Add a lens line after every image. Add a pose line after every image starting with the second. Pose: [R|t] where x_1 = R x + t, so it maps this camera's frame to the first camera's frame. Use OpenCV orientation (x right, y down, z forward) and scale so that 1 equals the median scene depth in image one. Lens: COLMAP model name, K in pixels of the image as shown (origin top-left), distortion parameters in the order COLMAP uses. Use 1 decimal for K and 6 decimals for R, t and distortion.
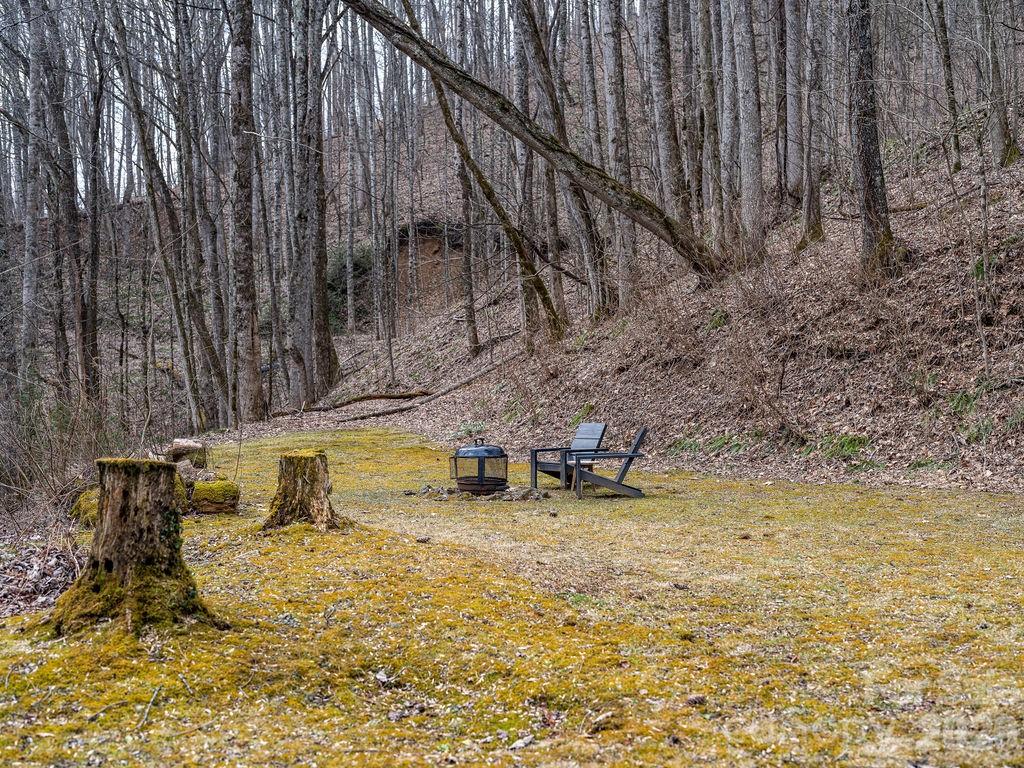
lens RADIAL K [[1319.4, 0, 511.3], [0, 1319.4, 384.9], [0, 0, 1]] dist [-0.006455, 0.000000]
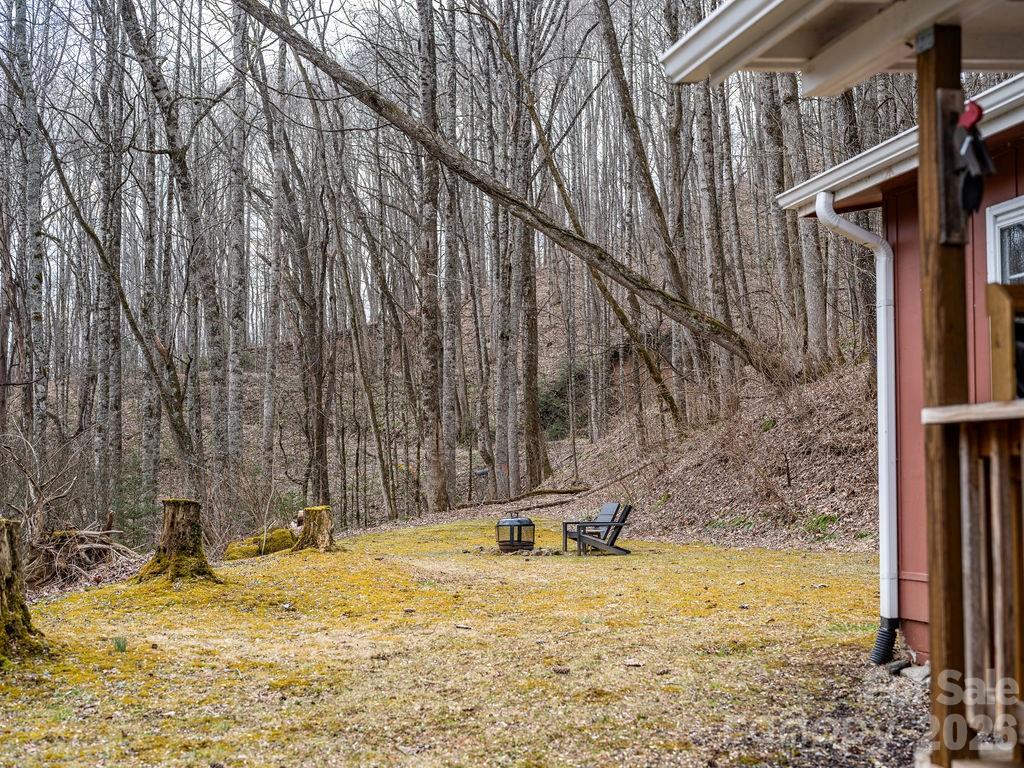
lens RADIAL K [[1319.4, 0, 512.7], [0, 1319.4, 384.0], [0, 0, 1]] dist [-0.006455, 0.000000]
pose [[0.979047, -0.015686, -0.203030, 0.207988], [-0.000513, 0.996836, -0.079490, 0.013008], [0.203635, 0.077929, 0.975941, -0.295778]]
